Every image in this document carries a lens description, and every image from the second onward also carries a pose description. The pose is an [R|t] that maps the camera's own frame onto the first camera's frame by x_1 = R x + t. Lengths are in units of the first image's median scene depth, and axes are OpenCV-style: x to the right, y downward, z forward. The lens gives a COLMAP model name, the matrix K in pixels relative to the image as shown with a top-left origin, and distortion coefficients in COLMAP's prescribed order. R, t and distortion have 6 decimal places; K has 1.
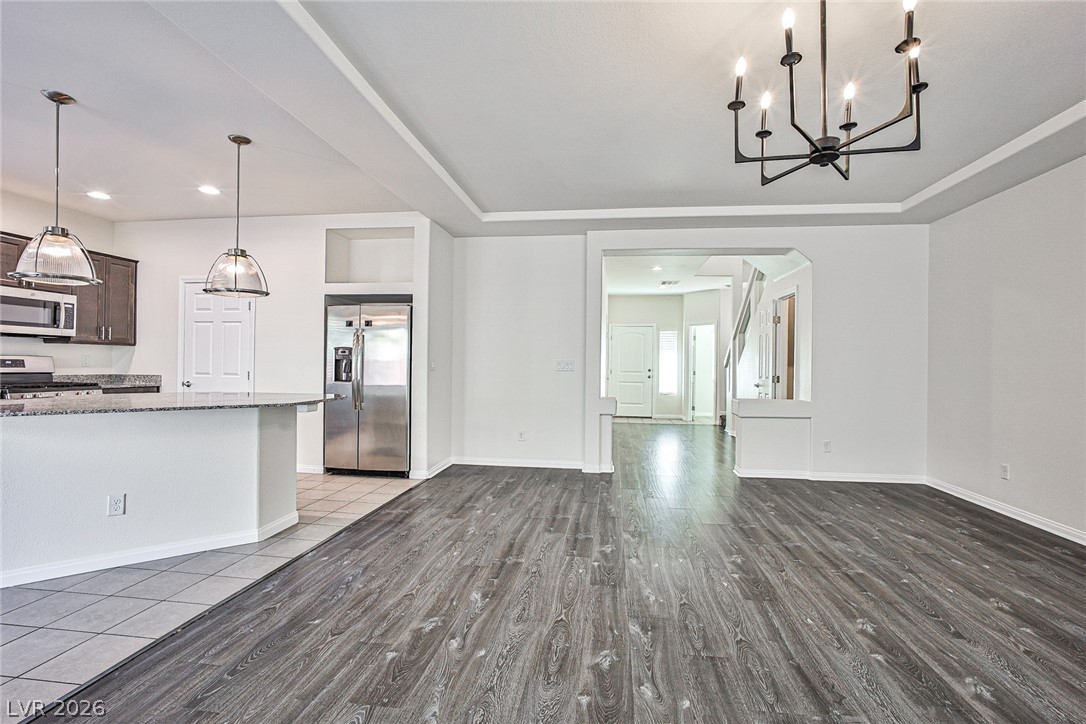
lens RADIAL K [[494.3, 0, 543.0], [0, 494.3, 362.0], [0, 0, 1]] dist [-0.035903, 0.014699]
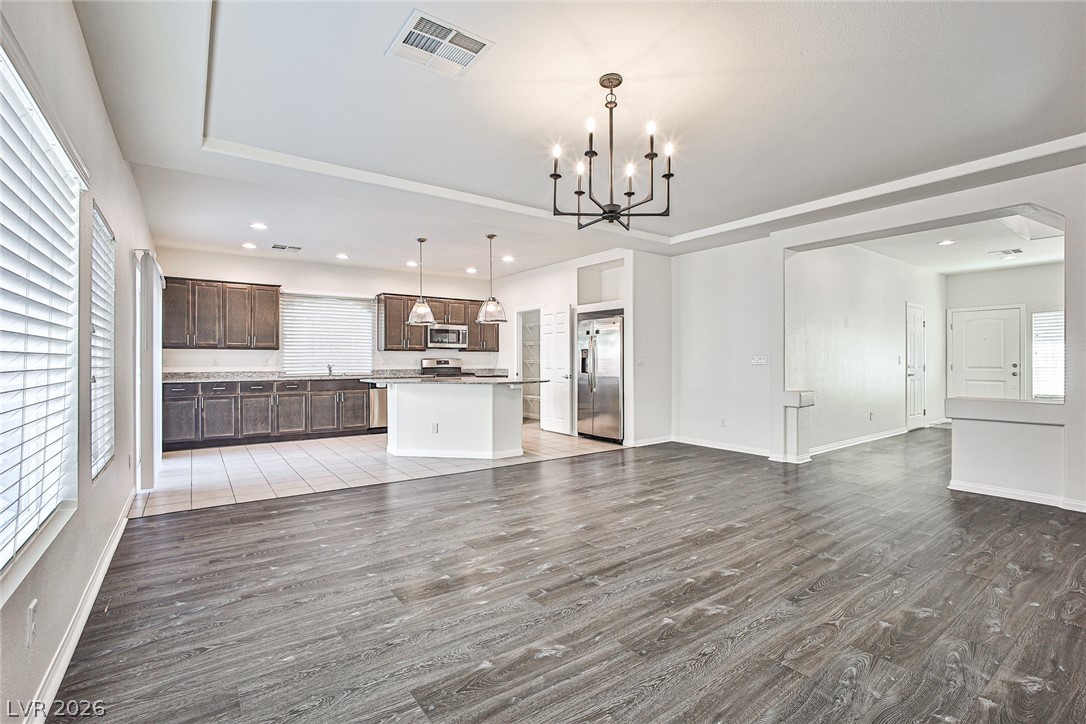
lens RADIAL K [[481.3, 0, 549.5], [0, 481.3, 360.5], [0, 0, 1]] dist [-0.026229, 0.011016]
pose [[0.699115, -0.014184, -0.714868, 0.683921], [0.012517, 0.999893, -0.007597, 0.016305], [0.714899, -0.003637, 0.699218, -0.075990]]
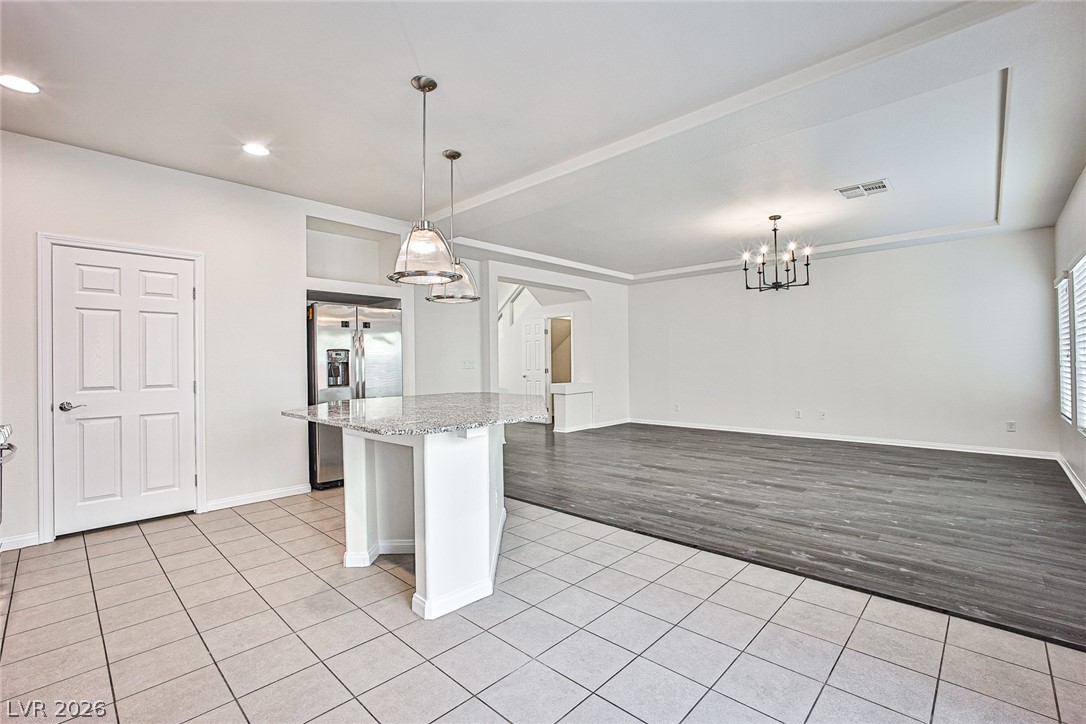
lens RADIAL K [[481.3, 0, 549.5], [0, 481.3, 360.5], [0, 0, 1]] dist [-0.026229, 0.011016]
pose [[0.584482, -0.017044, 0.811228, -1.175187], [0.019799, 0.999781, 0.006741, -0.009257], [-0.811165, 0.012121, 0.584691, 0.198726]]
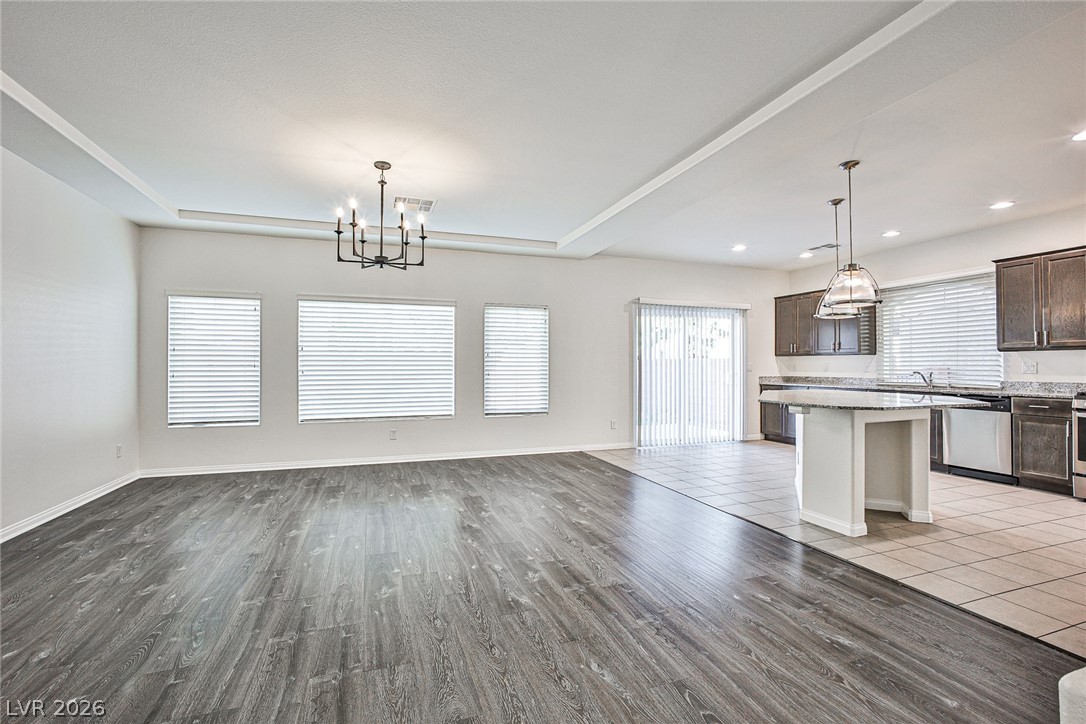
lens RADIAL K [[494.3, 0, 543.0], [0, 494.3, 362.0], [0, 0, 1]] dist [-0.035903, 0.014699]
pose [[-0.888346, -0.015797, -0.458902, 0.422575], [-0.009099, 0.999817, -0.016802, 0.012953], [0.459084, -0.010750, -0.888328, 1.448238]]
